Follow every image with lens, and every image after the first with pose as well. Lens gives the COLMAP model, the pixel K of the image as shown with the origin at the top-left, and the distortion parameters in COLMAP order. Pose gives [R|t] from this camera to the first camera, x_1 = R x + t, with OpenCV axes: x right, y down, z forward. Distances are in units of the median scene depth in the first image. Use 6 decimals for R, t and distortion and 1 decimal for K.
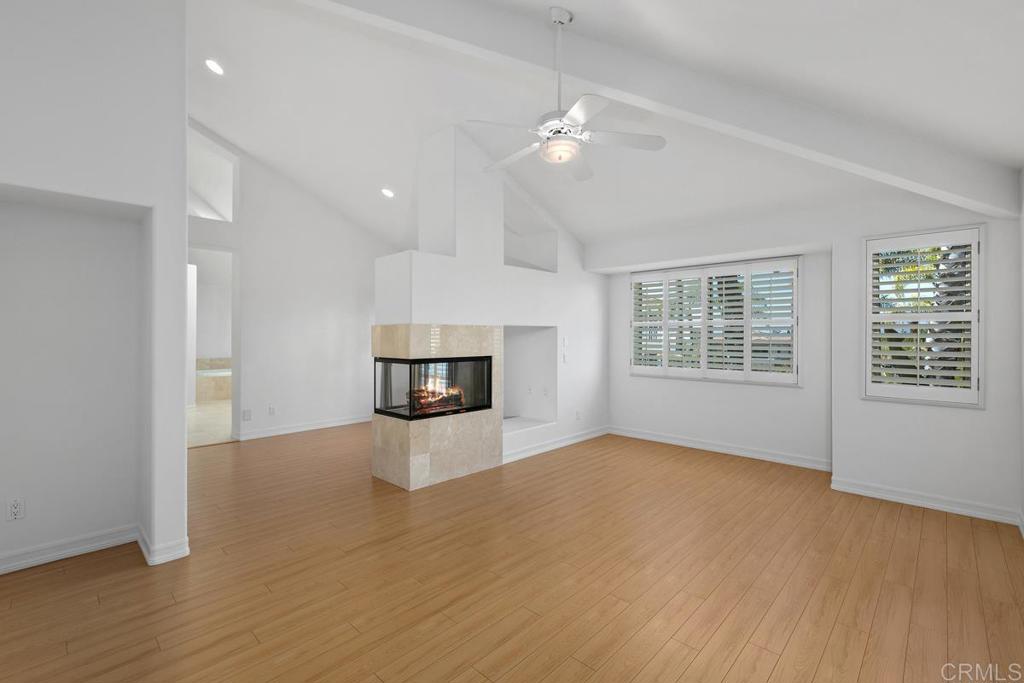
lens RADIAL K [[456.2, 0, 515.2], [0, 456.2, 339.5], [0, 0, 1]] dist [0.001196, 0.000482]
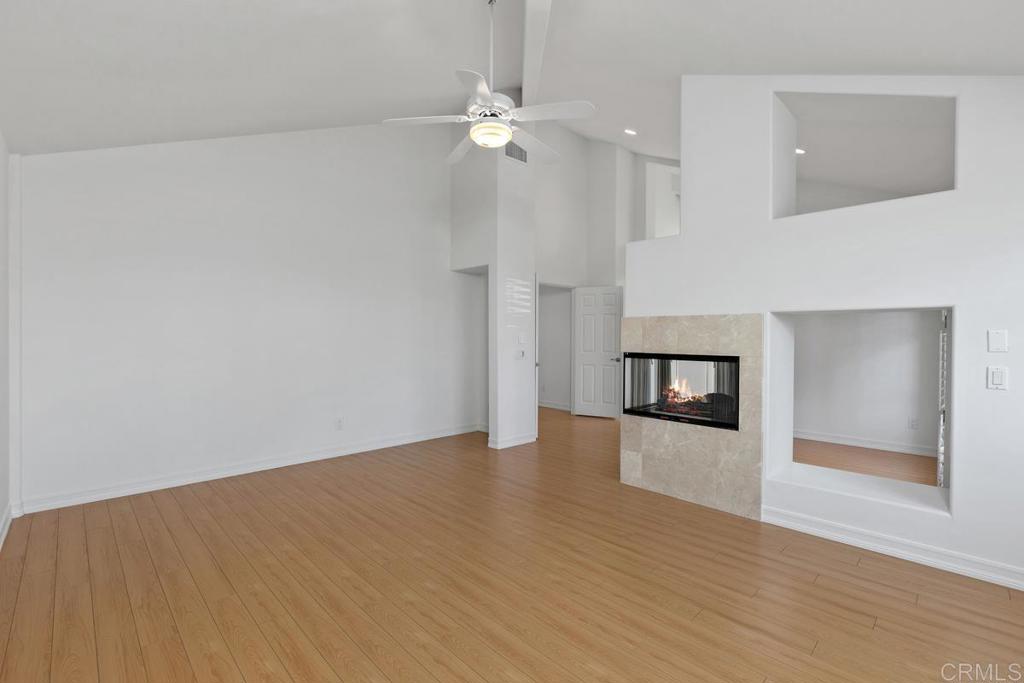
lens RADIAL K [[456.2, 0, 514.0], [0, 456.2, 341.0], [0, 0, 1]] dist [0.001196, 0.000482]
pose [[-0.042548, 0.009021, -0.999054, 0.716330], [-0.014780, 0.999844, 0.009658, 0.010754], [0.998985, 0.015177, -0.042408, 0.728288]]
